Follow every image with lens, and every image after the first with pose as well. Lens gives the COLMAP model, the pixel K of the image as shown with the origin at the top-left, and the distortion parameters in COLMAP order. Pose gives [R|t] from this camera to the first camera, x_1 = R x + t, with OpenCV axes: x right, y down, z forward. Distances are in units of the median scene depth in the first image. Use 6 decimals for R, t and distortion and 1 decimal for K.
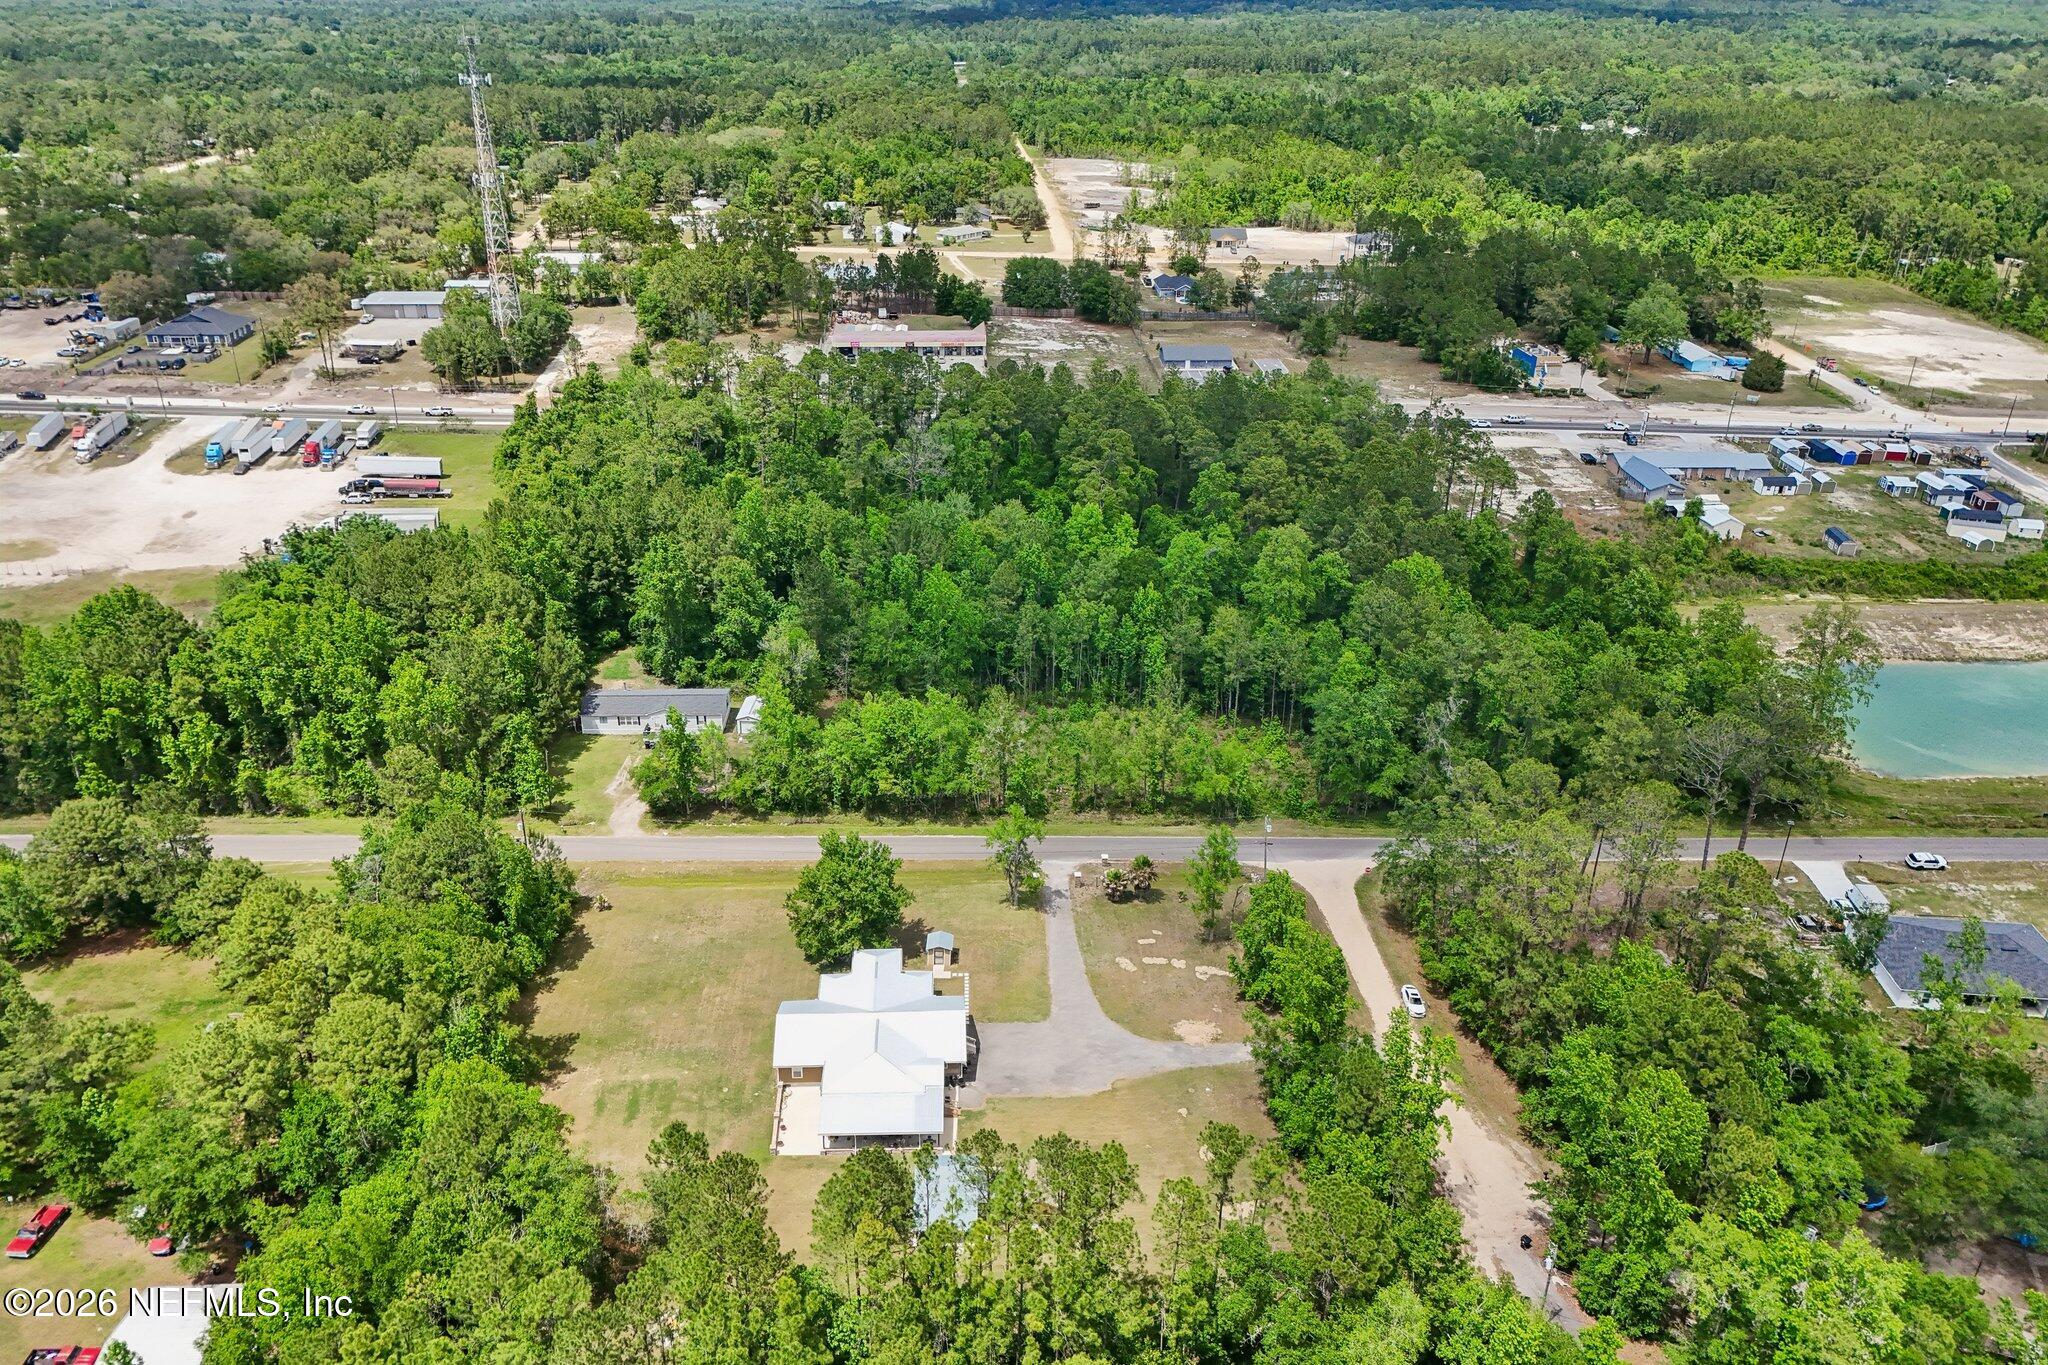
lens RADIAL K [[1524.6, 0, 1024.0], [0, 1524.6, 682.5], [0, 0, 1]] dist [0.048952, -0.001682]
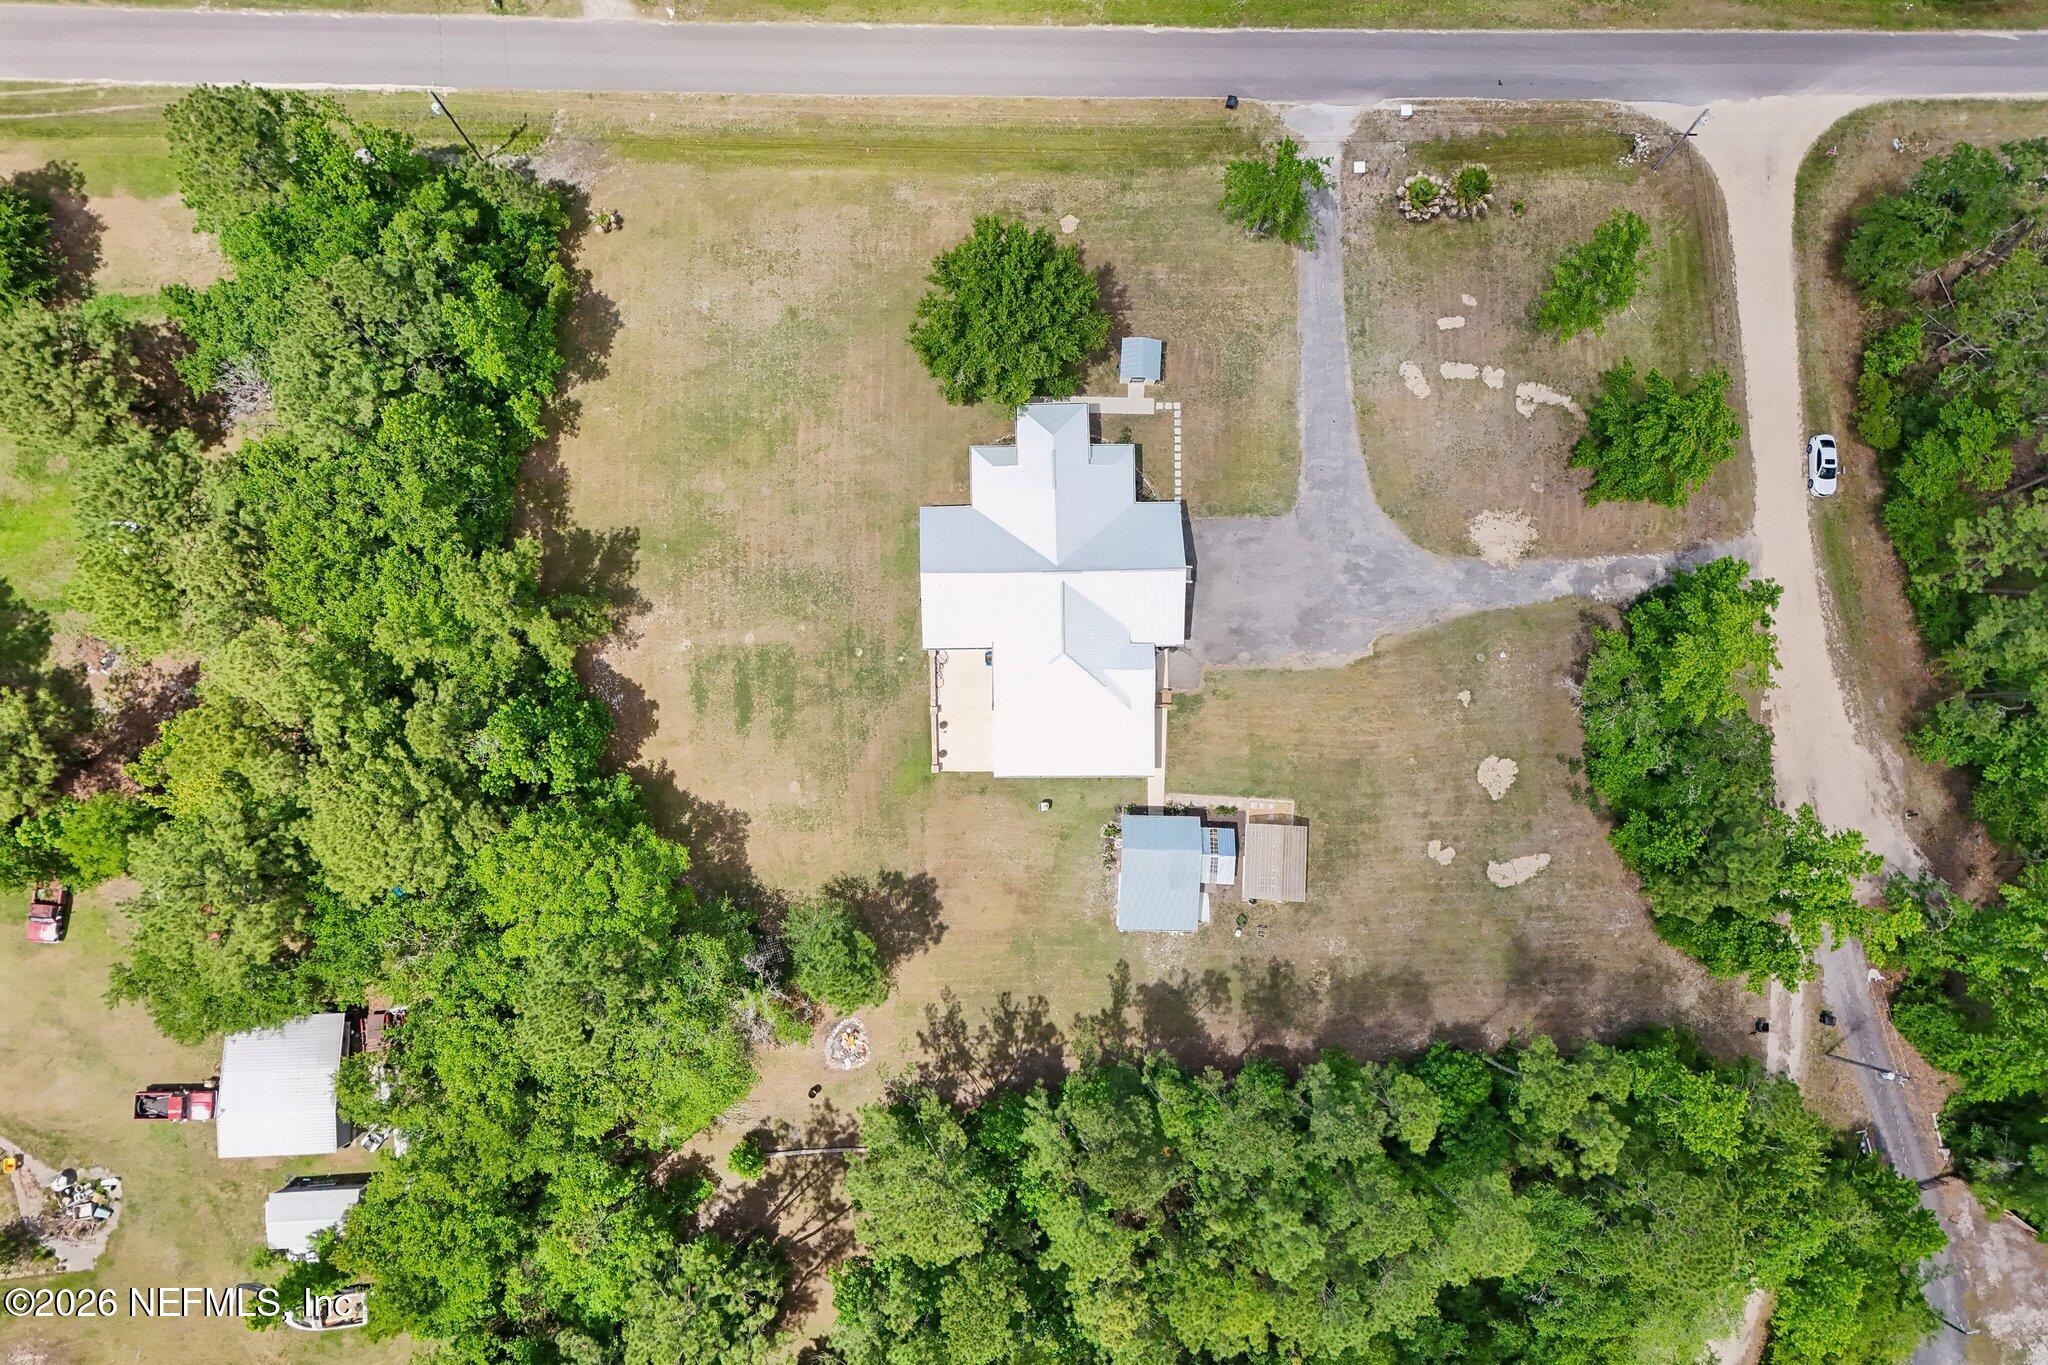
lens RADIAL K [[1524.6, 0, 1024.0], [0, 1524.6, 682.5], [0, 0, 1]] dist [0.048952, -0.001682]
pose [[0.999248, 0.036977, 0.011681, -0.116583], [-0.028692, 0.502367, 0.864178, -0.352209], [0.026086, -0.863863, 0.503050, 0.585357]]
